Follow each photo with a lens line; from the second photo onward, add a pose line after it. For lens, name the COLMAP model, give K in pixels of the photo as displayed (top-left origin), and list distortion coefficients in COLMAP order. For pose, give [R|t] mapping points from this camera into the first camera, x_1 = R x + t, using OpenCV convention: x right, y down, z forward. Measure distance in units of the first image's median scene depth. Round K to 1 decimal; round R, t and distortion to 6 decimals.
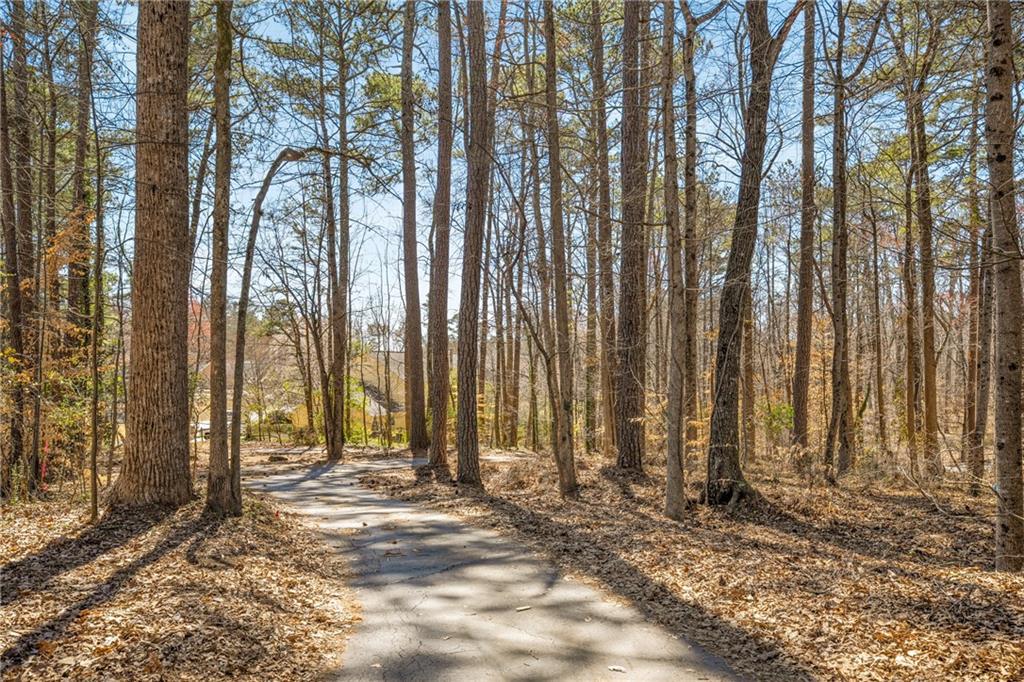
lens RADIAL K [[704.9, 0, 511.1], [0, 704.9, 344.8], [0, 0, 1]] dist [0.002019, -0.000231]
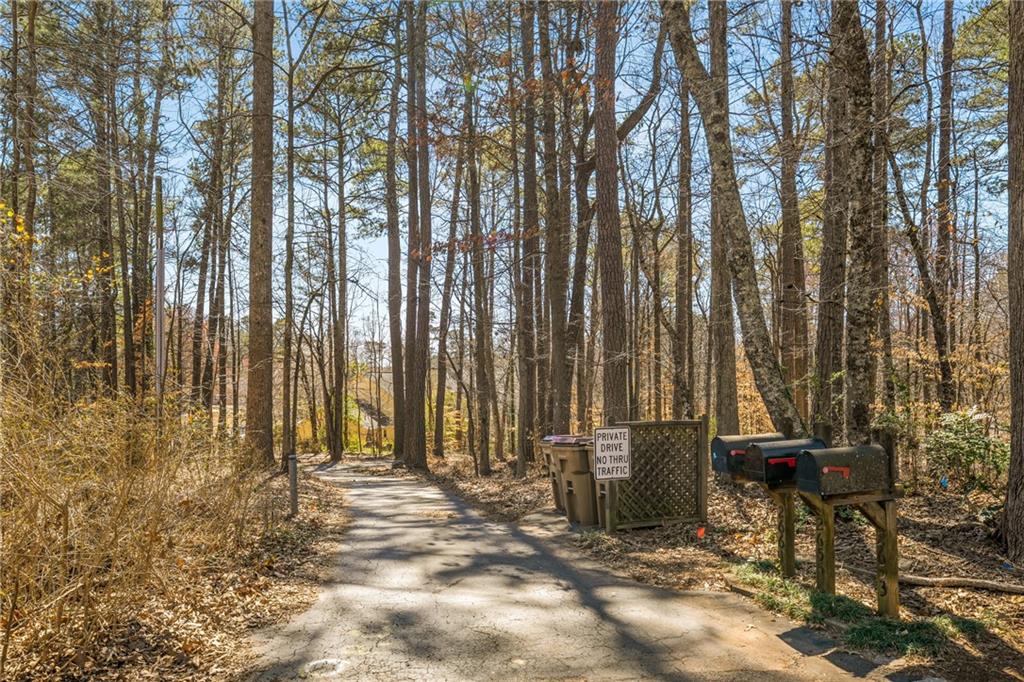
lens RADIAL K [[704.9, 0, 513.6], [0, 704.9, 337.1], [0, 0, 1]] dist [0.002019, -0.000231]
pose [[0.999955, -0.006011, 0.007400, 0.048876], [0.006210, 0.999613, -0.027123, -0.021840], [-0.007234, 0.027168, 0.999605, -0.215614]]
